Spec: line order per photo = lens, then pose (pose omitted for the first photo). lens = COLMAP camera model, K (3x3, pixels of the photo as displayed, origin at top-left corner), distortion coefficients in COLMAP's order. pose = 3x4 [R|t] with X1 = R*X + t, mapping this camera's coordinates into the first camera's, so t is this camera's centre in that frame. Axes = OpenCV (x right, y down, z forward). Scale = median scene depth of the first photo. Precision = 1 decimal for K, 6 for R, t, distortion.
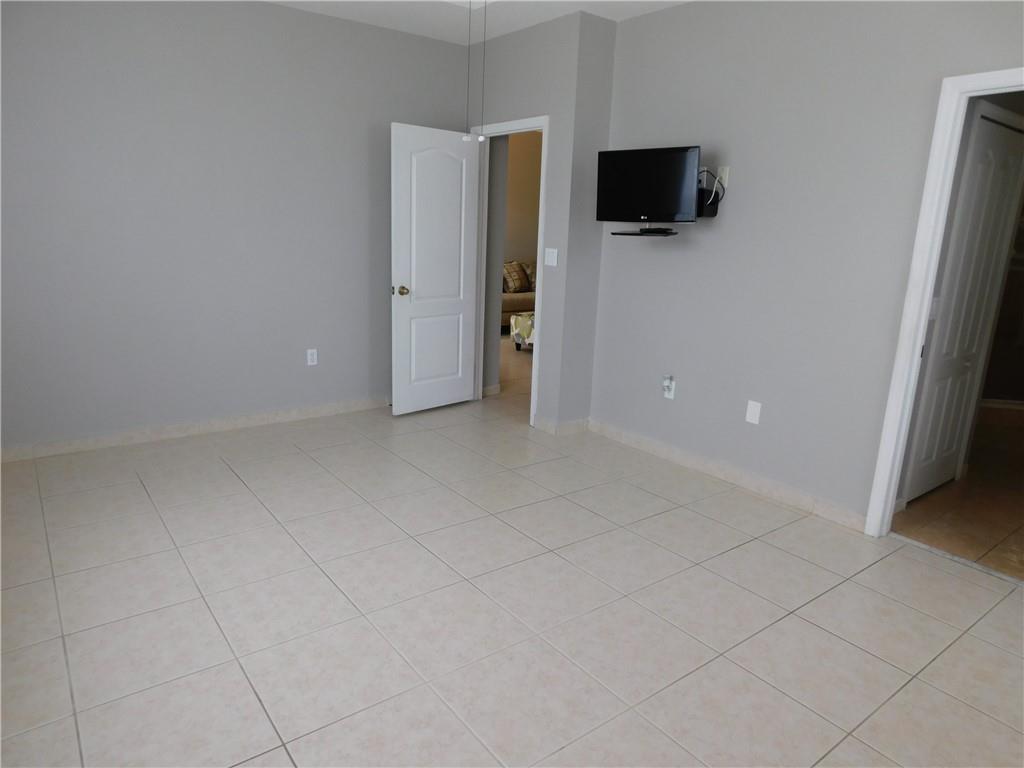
lens RADIAL K [[669.3, 0, 513.8], [0, 669.3, 384.2], [0, 0, 1]] dist [-0.050008, 0.000140]
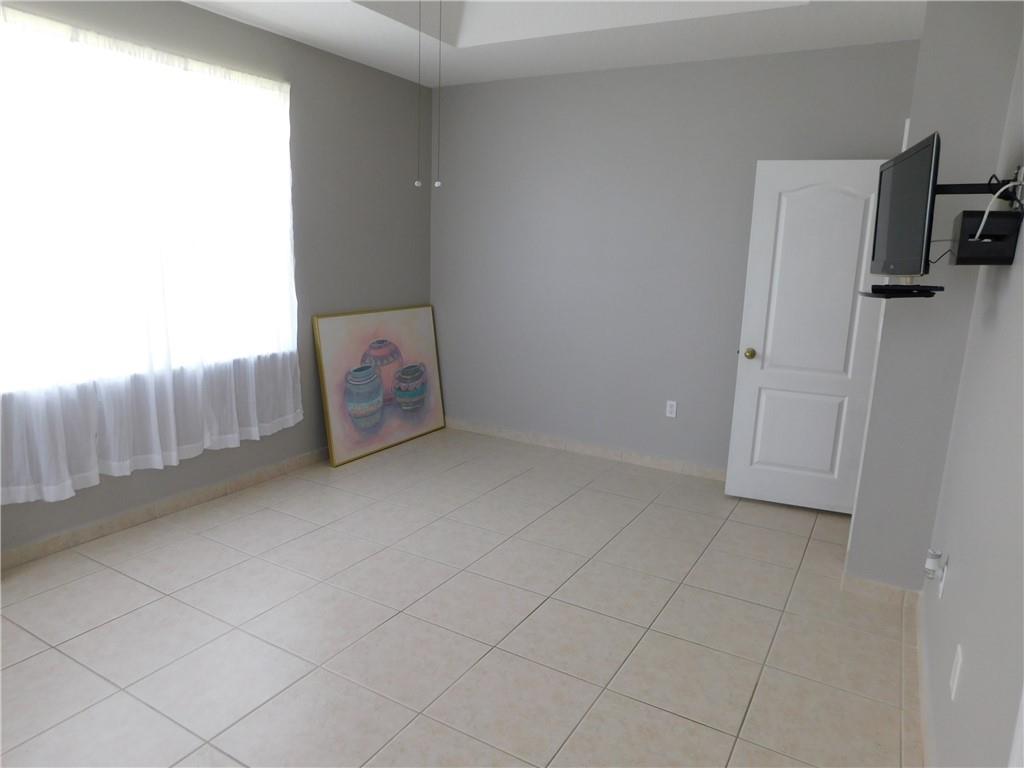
lens RADIAL K [[669.3, 0, 514.3], [0, 669.3, 385.4], [0, 0, 1]] dist [-0.050008, 0.000140]
pose [[0.378204, 0.158420, -0.912066, 0.488816], [-0.237611, 0.968853, 0.069754, -0.086182], [0.894708, 0.190336, 0.404066, 0.384391]]
